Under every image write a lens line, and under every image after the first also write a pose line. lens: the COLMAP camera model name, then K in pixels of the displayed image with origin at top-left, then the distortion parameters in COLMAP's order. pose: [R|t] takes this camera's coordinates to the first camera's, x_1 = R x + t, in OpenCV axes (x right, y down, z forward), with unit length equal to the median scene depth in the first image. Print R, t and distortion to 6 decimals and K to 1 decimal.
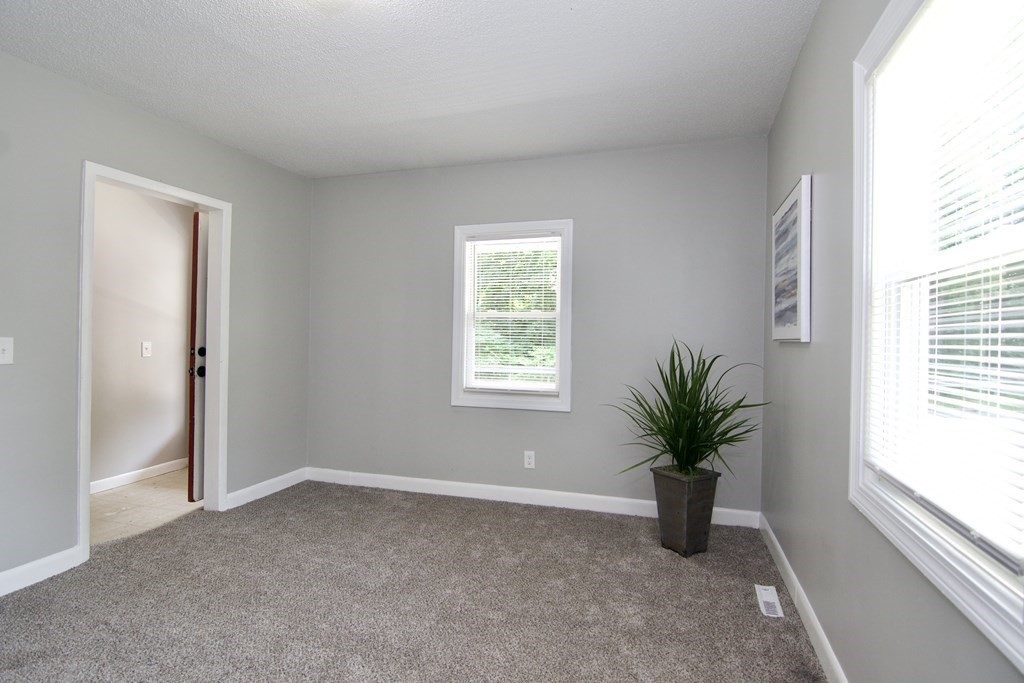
lens RADIAL K [[532.8, 0, 512.0], [0, 532.8, 341.5], [0, 0, 1]] dist [0.000383, -0.014671]
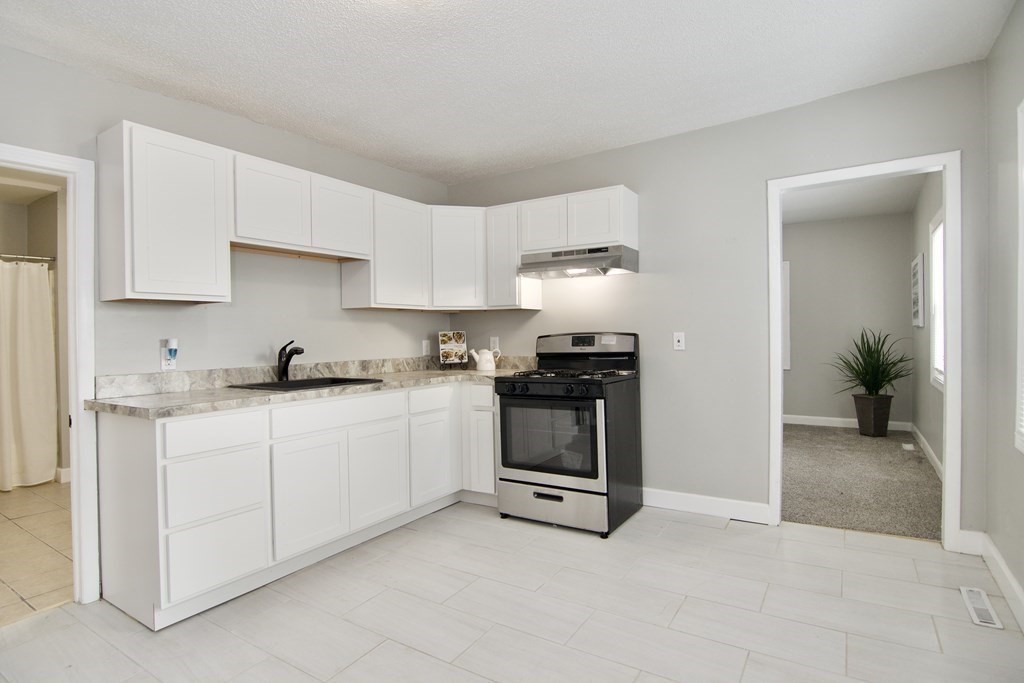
lens RADIAL K [[551.9, 0, 512.0], [0, 551.9, 341.5], [0, 0, 1]] dist [0.000454, -0.015626]
pose [[0.955338, -0.028922, -0.294097, -0.346082], [0.029950, 0.999551, -0.001010, 0.010358], [0.293994, -0.007844, 0.955775, -1.353256]]
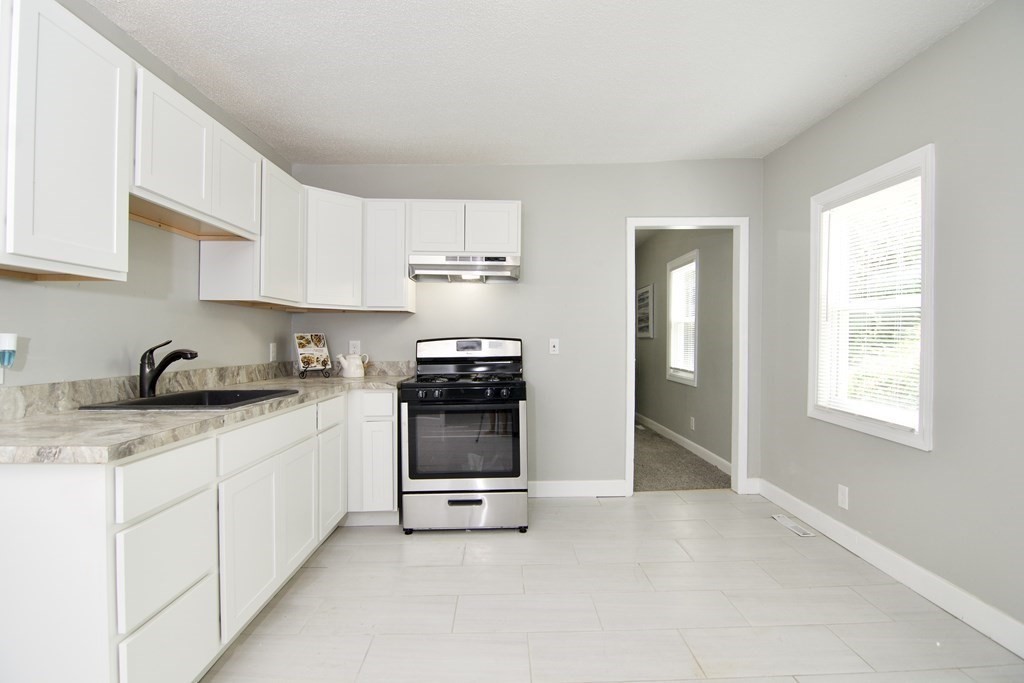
lens RADIAL K [[532.8, 0, 512.0], [0, 532.8, 341.5], [0, 0, 1]] dist [0.000383, -0.014671]
pose [[0.950785, -0.018028, 0.309326, -0.911961], [0.018985, 0.999820, -0.000083, 0.004633], [-0.309268, 0.005951, 0.950956, -1.307297]]
